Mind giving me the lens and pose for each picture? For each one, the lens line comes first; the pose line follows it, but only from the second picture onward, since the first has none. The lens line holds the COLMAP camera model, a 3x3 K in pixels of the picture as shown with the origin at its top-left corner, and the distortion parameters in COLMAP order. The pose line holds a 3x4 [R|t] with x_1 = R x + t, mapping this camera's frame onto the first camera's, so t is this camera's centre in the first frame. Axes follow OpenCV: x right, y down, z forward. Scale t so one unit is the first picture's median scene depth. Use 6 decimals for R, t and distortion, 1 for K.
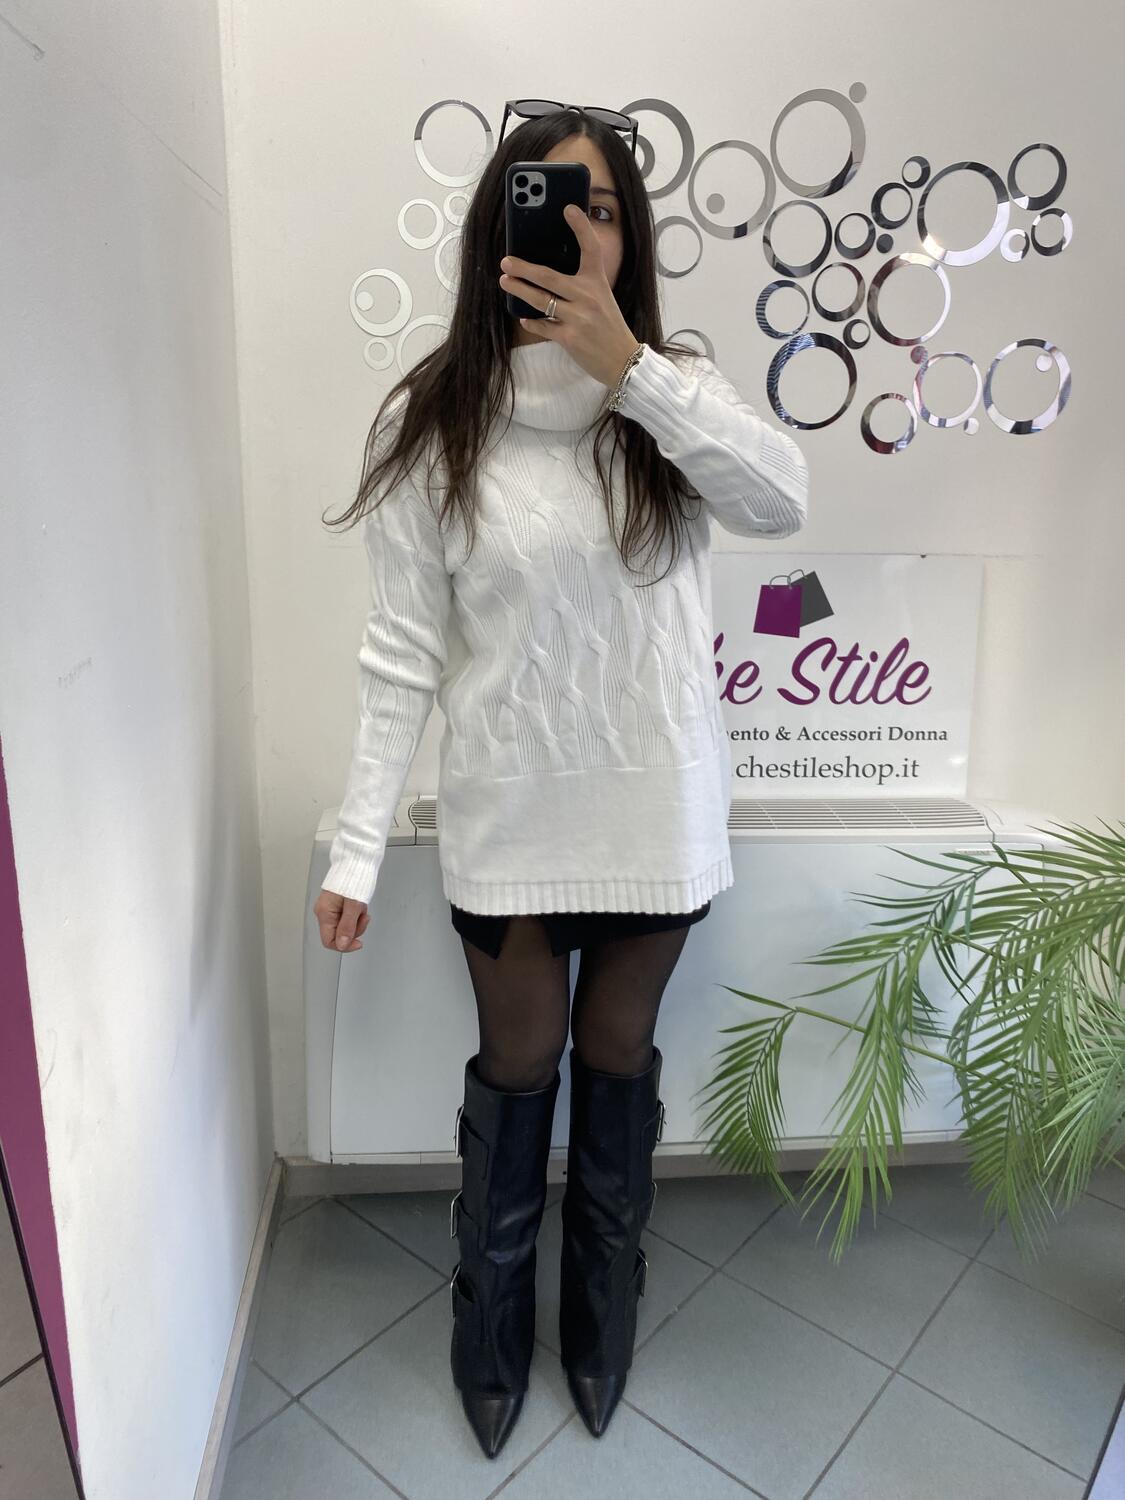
lens RADIAL K [[1126.7, 0, 562.5], [0, 1126.7, 750.0], [0, 0, 1]] dist [0.001025, -0.000808]
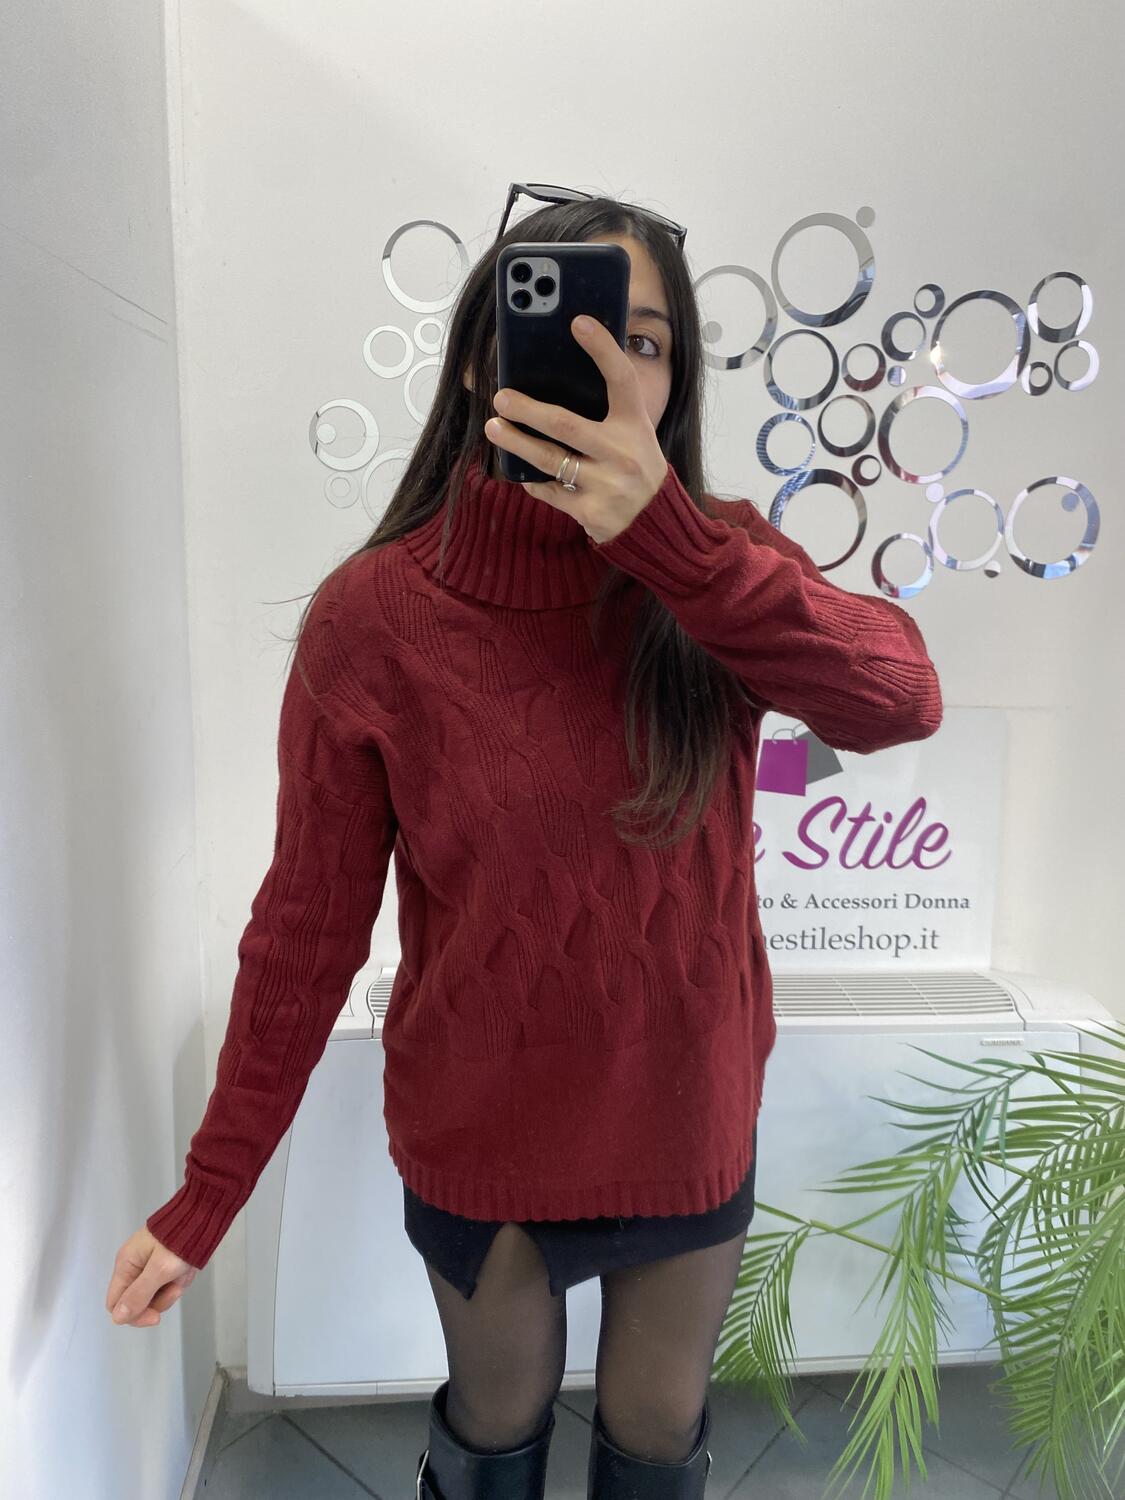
lens RADIAL K [[1102.2, 0, 572.4], [0, 1102.2, 733.4], [0, 0, 1]] dist [-0.009609, 0.005752]
pose [[0.999918, 0.005890, 0.011382, 0.012984], [-0.005154, 0.997959, -0.063646, -0.092446], [-0.011734, 0.063582, 0.997908, 0.118237]]
